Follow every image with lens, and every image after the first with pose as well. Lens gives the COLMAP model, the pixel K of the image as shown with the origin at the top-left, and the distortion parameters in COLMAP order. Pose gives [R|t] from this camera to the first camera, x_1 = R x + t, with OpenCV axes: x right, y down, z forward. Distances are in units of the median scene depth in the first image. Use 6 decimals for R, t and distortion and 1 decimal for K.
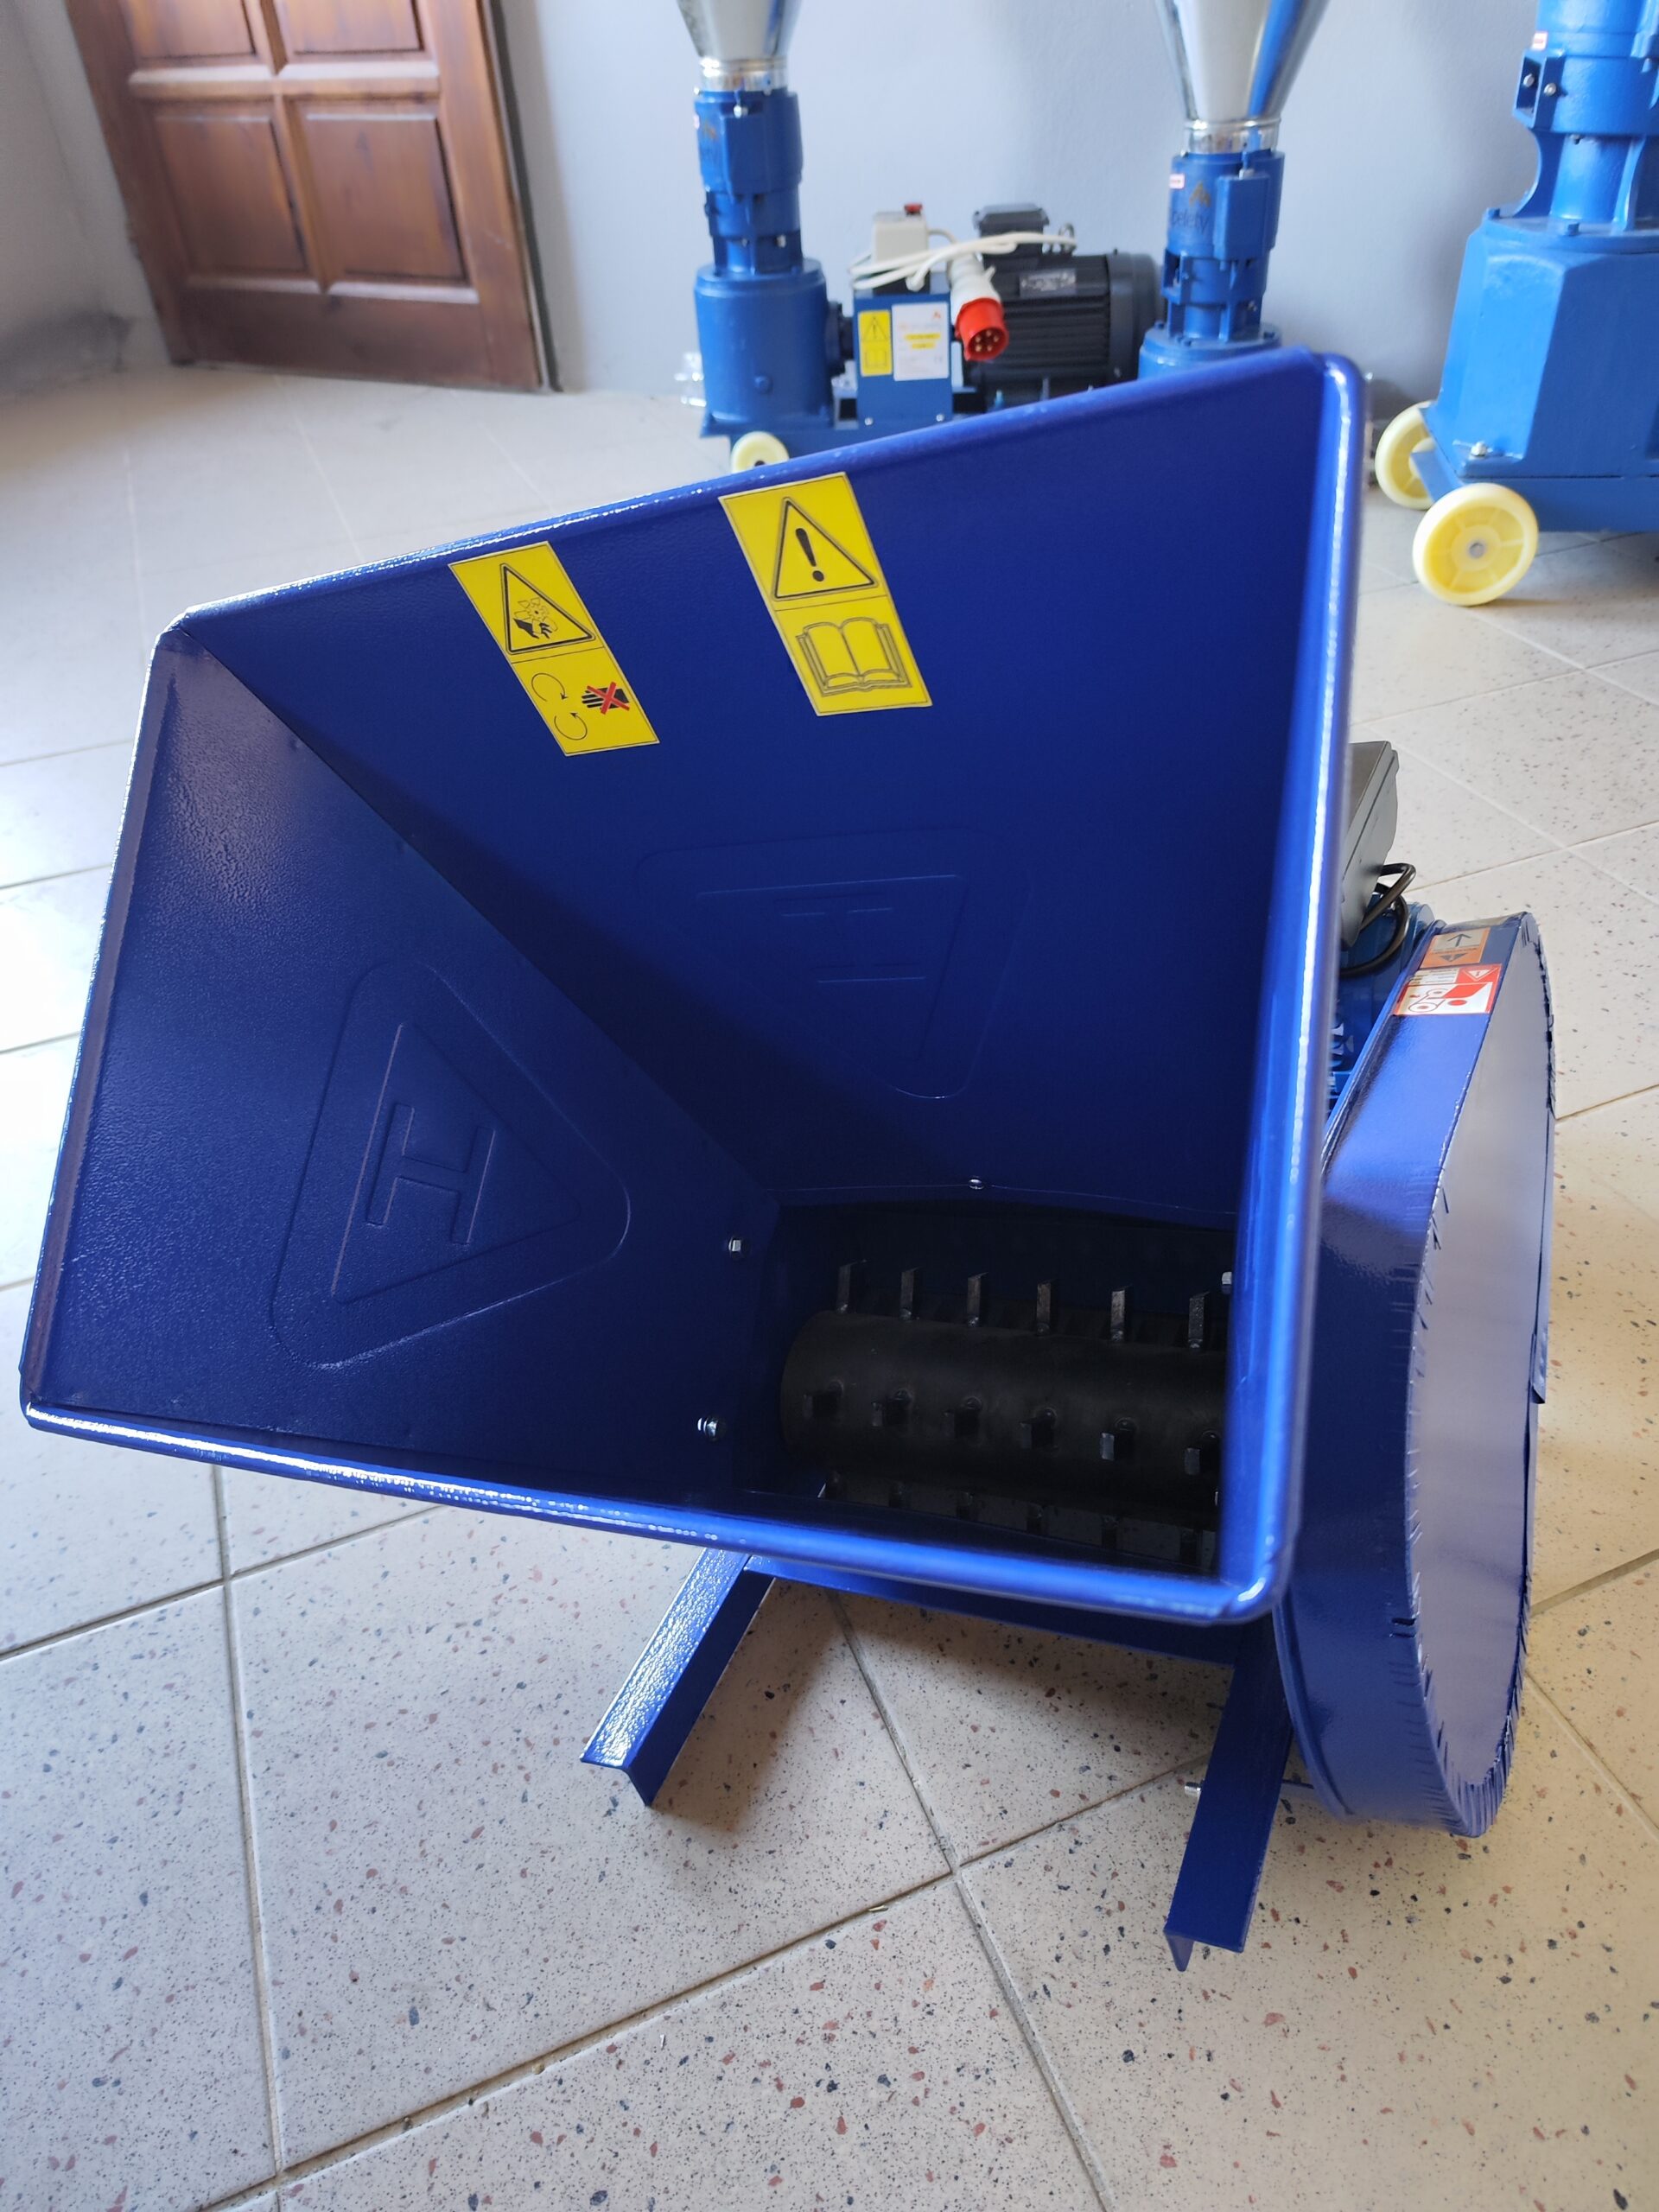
lens RADIAL K [[1498.9, 0, 841.5], [0, 1498.9, 1104.6], [0, 0, 1]] dist [0.011413, -0.015419]
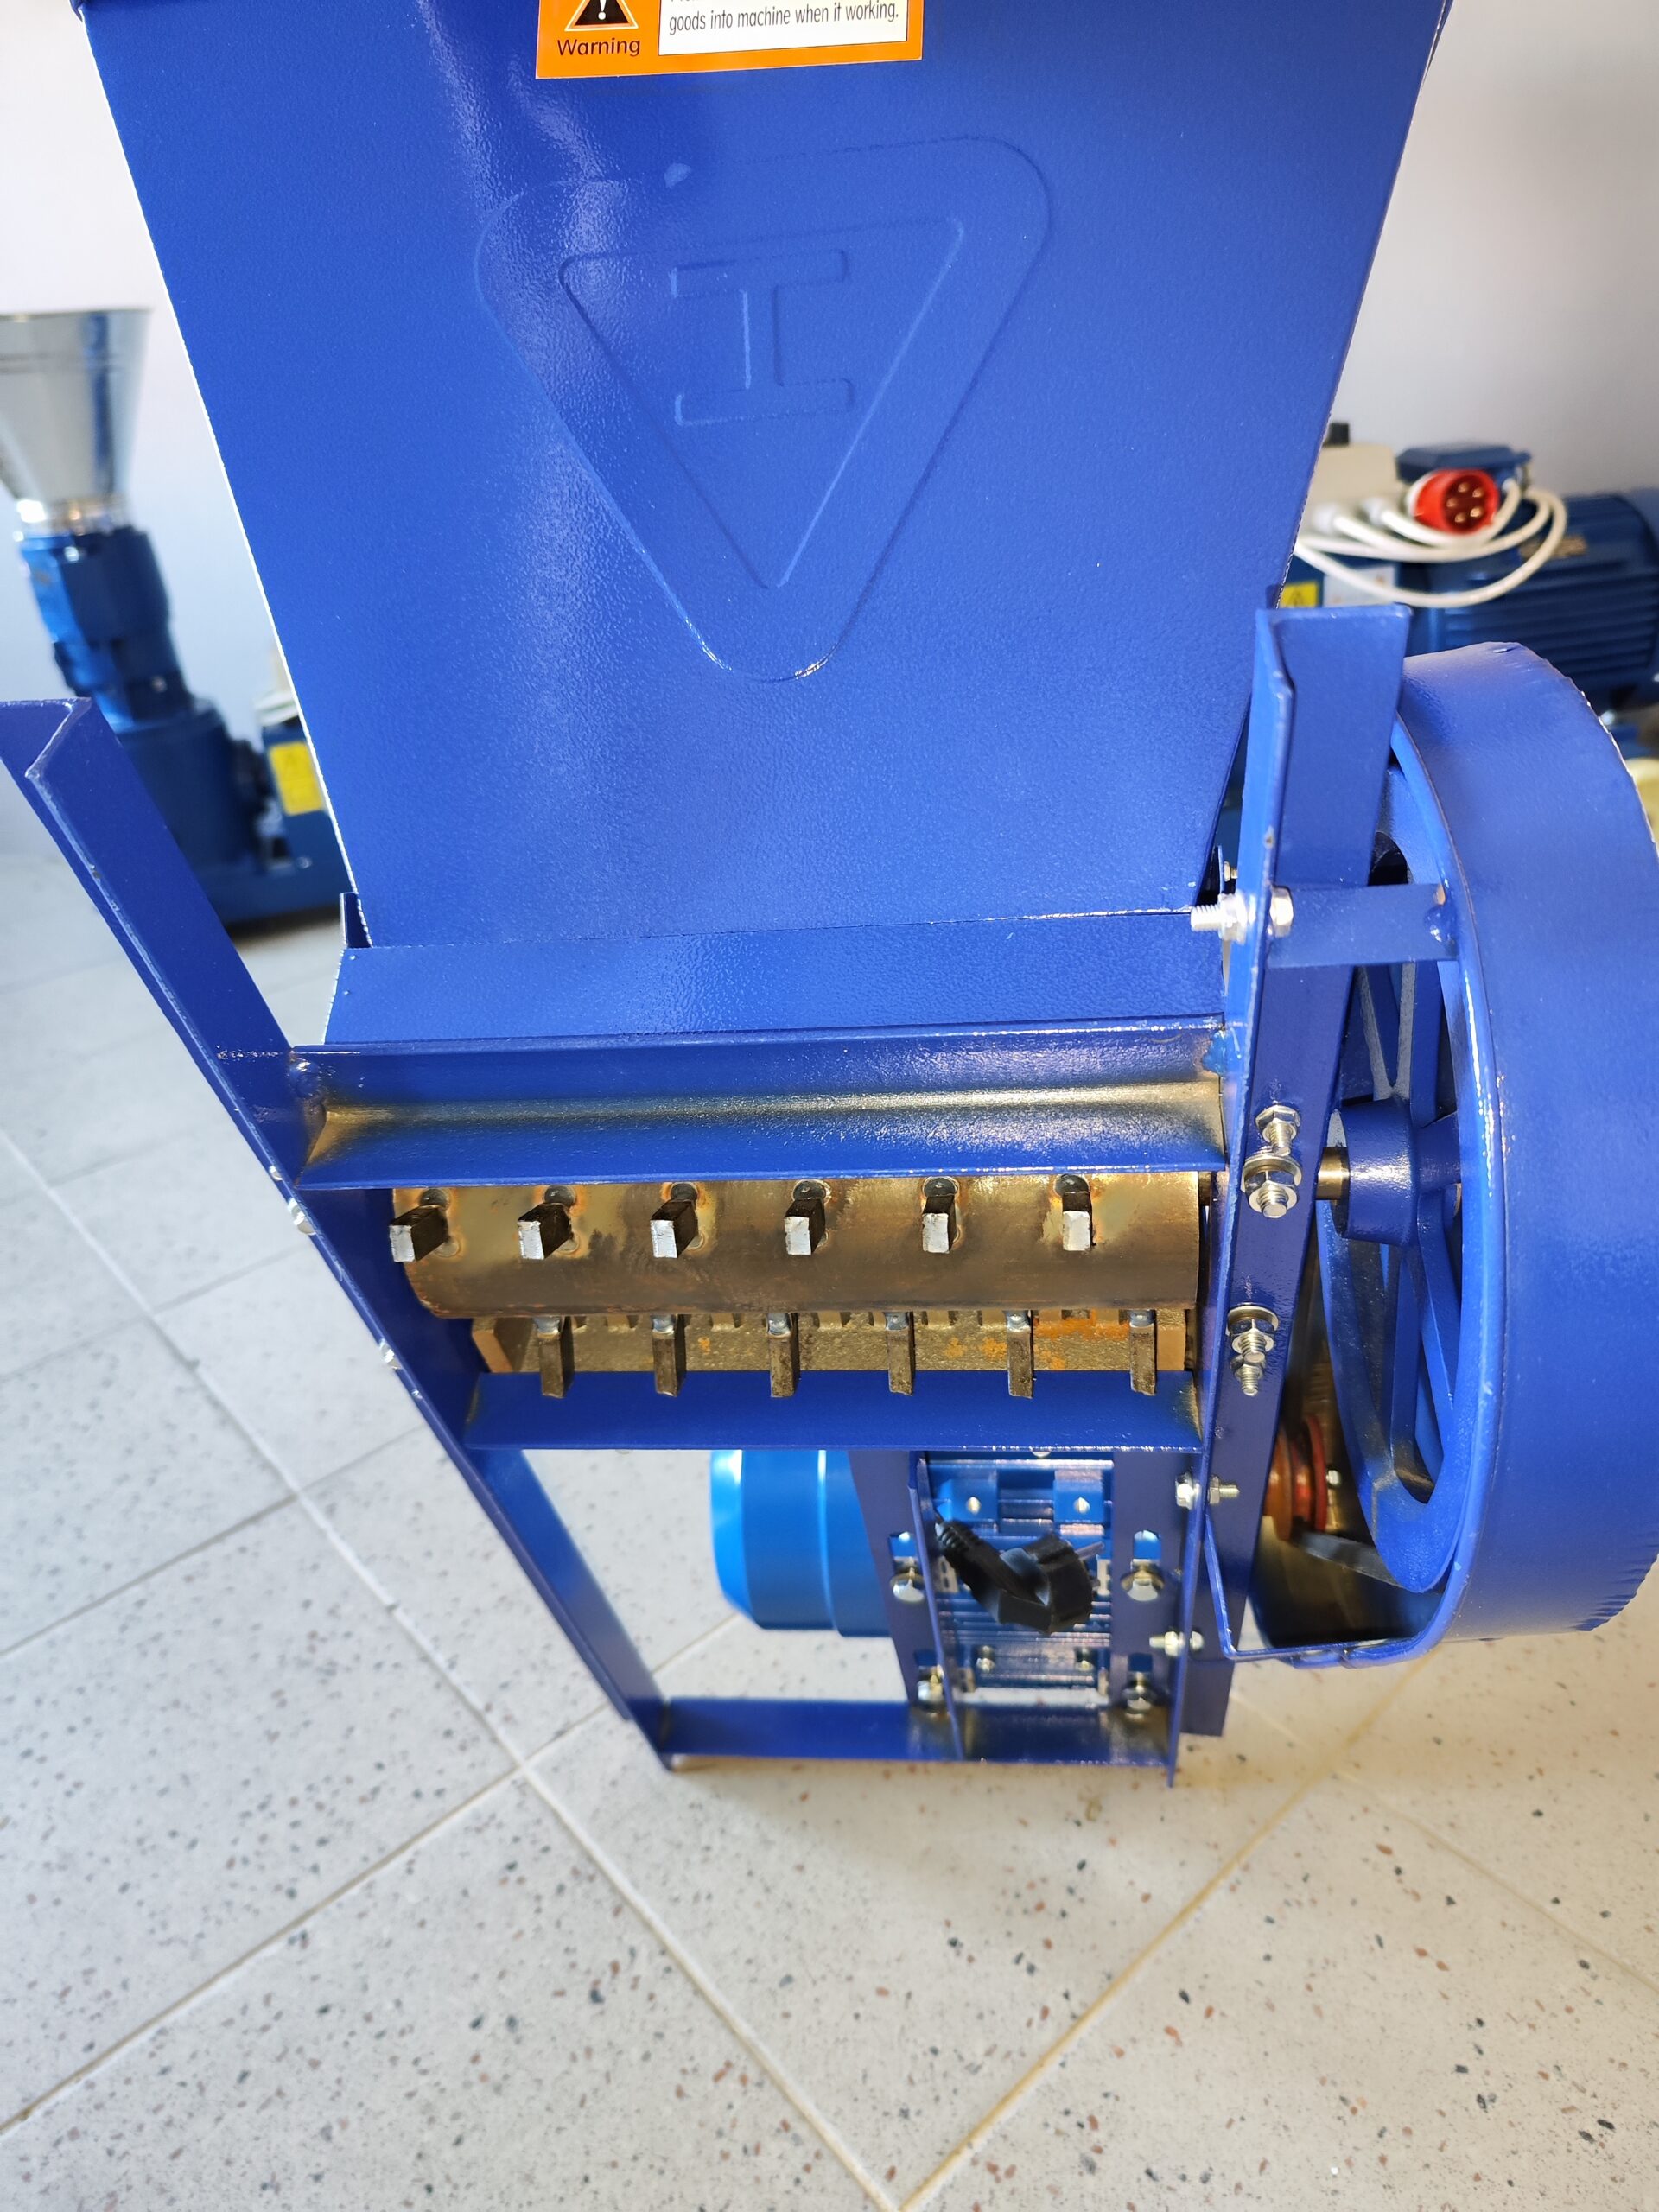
lens RADIAL K [[1498.9, 0, 837.6], [0, 1498.9, 1114.0], [0, 0, 1]] dist [0.011413, -0.015419]
pose [[0.945940, -0.194192, 0.259783, 0.059220], [0.239889, 0.957953, -0.157415, -0.116172], [-0.218291, 0.211224, 0.952750, 0.156099]]
